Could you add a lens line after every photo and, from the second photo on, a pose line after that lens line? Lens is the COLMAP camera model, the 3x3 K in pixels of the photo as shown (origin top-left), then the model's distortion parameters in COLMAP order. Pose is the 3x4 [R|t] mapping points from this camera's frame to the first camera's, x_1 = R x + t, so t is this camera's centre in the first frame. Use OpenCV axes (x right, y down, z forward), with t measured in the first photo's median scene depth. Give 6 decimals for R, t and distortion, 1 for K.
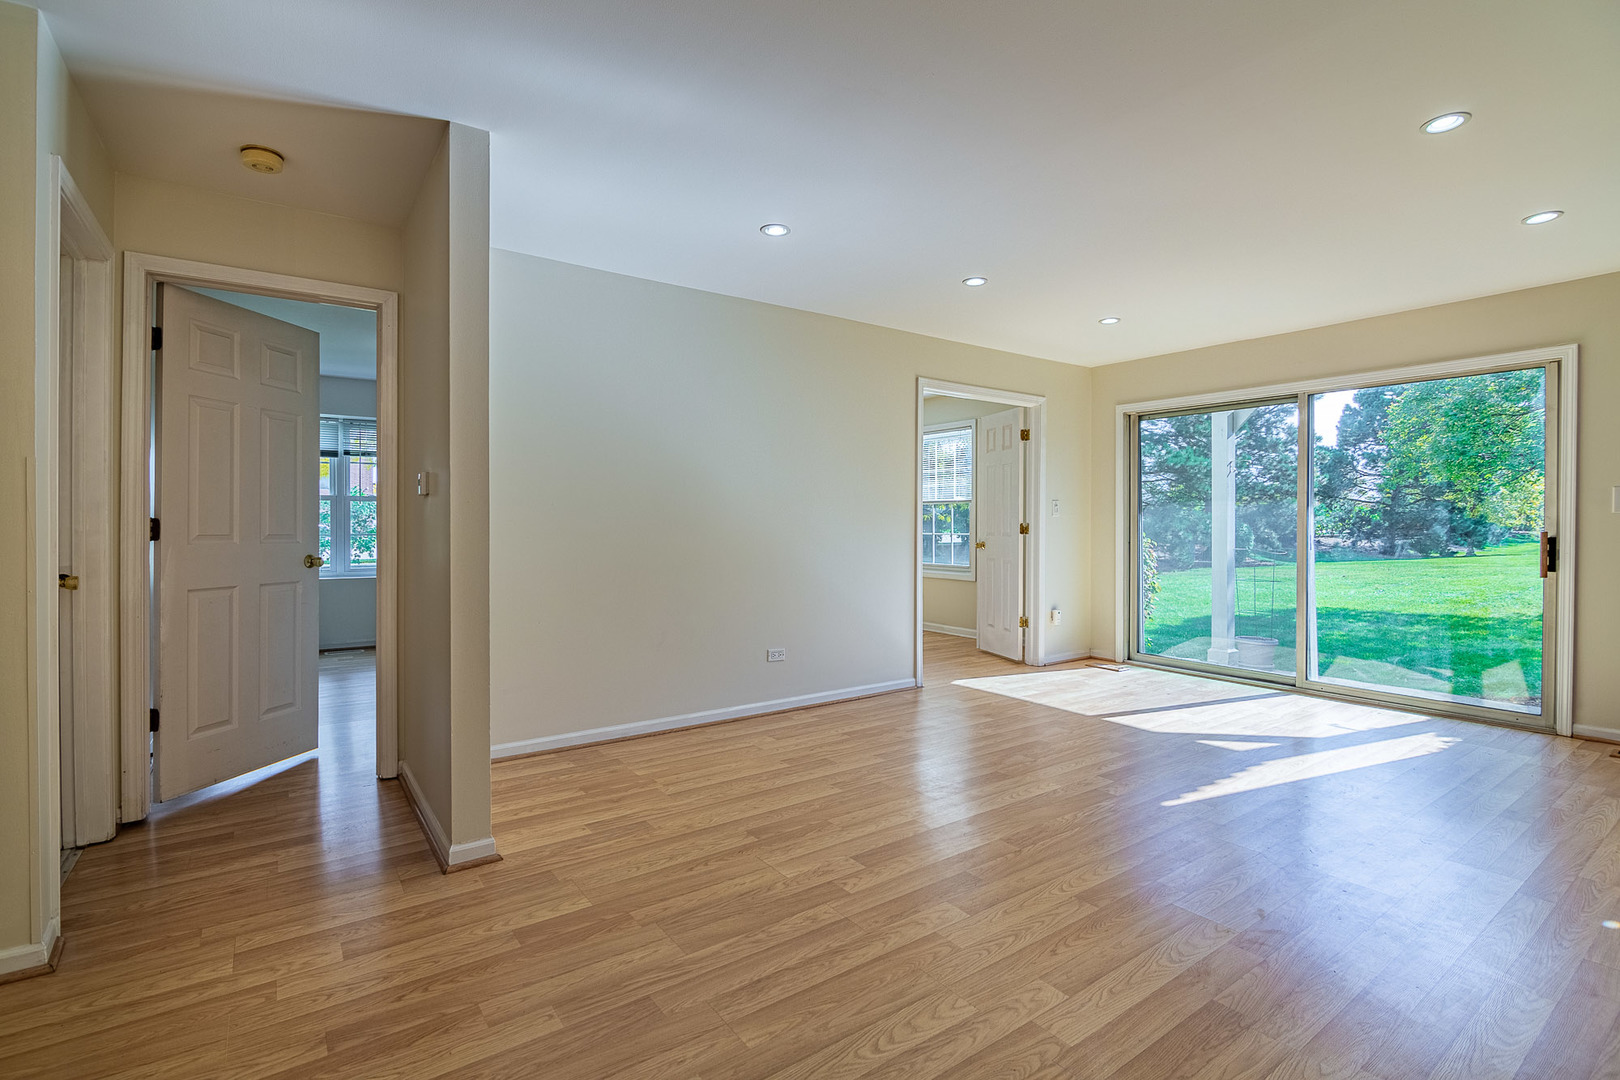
lens RADIAL K [[733.5, 0, 801.0], [0, 733.5, 526.1], [0, 0, 1]] dist [-0.017711, -0.000421]
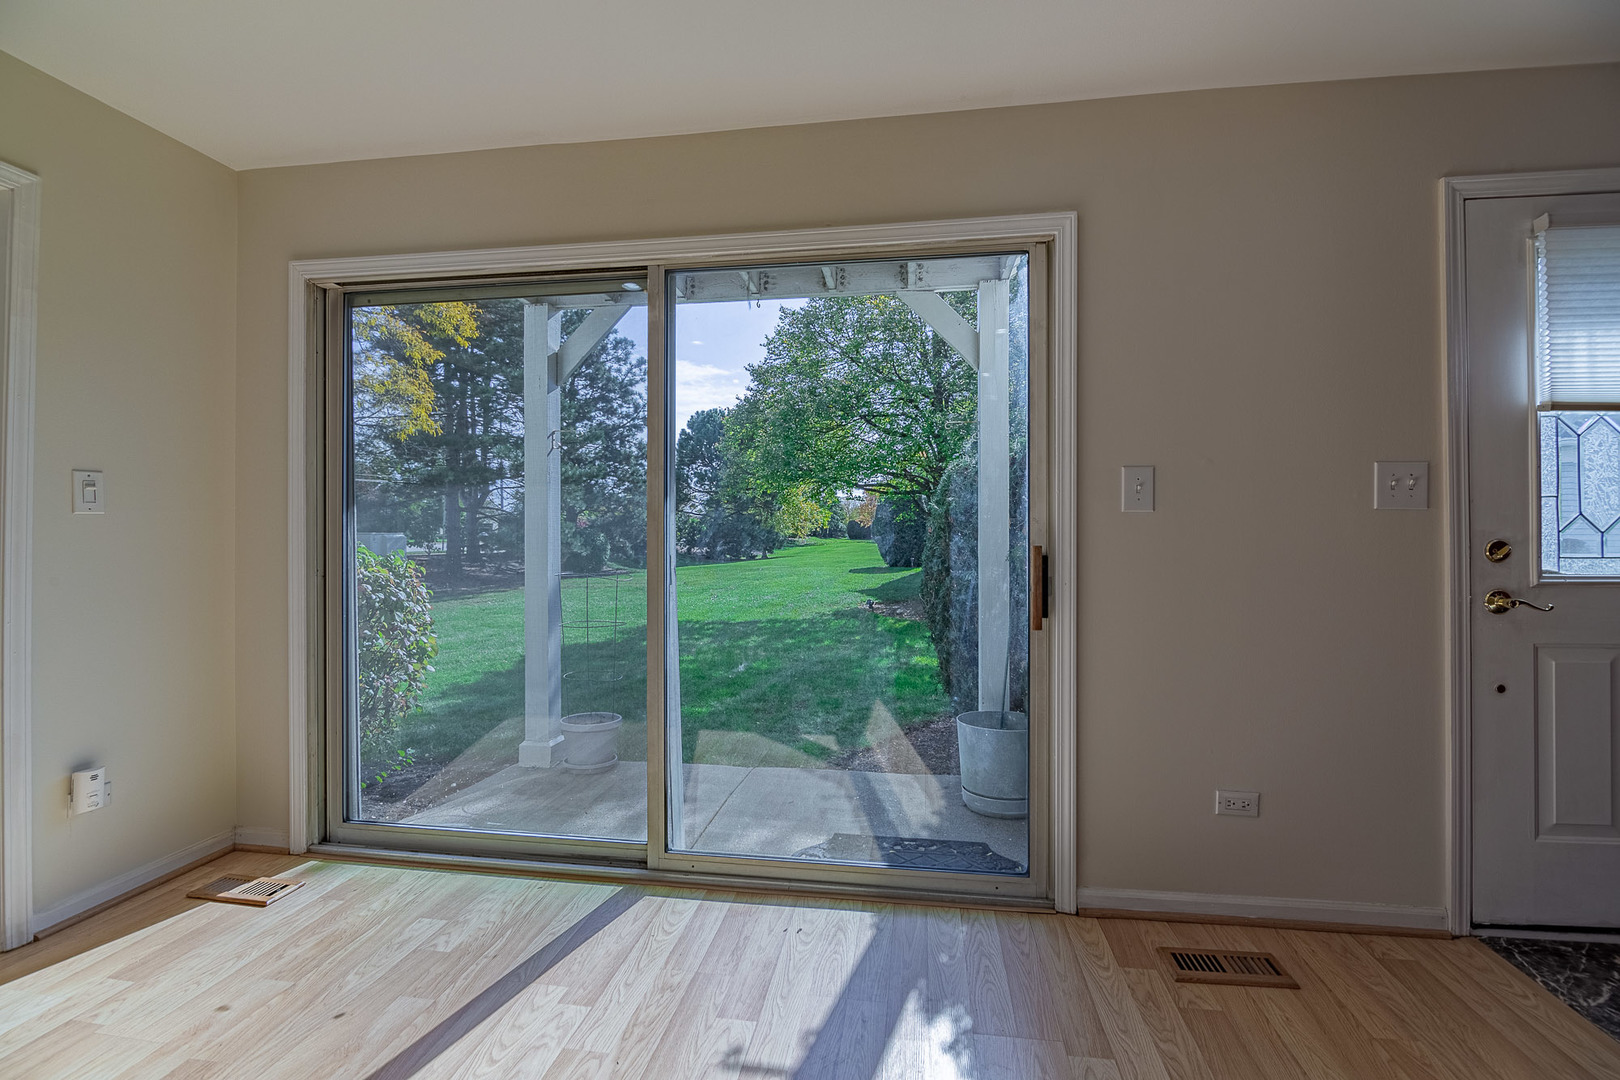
lens RADIAL K [[733.5, 0, 808.6], [0, 733.5, 531.2], [0, 0, 1]] dist [-0.017711, -0.000421]
pose [[0.684676, -0.000561, 0.728847, 0.318624], [0.005517, 0.999975, -0.004413, -0.001383], [-0.728827, 0.007042, 0.684662, 0.467500]]
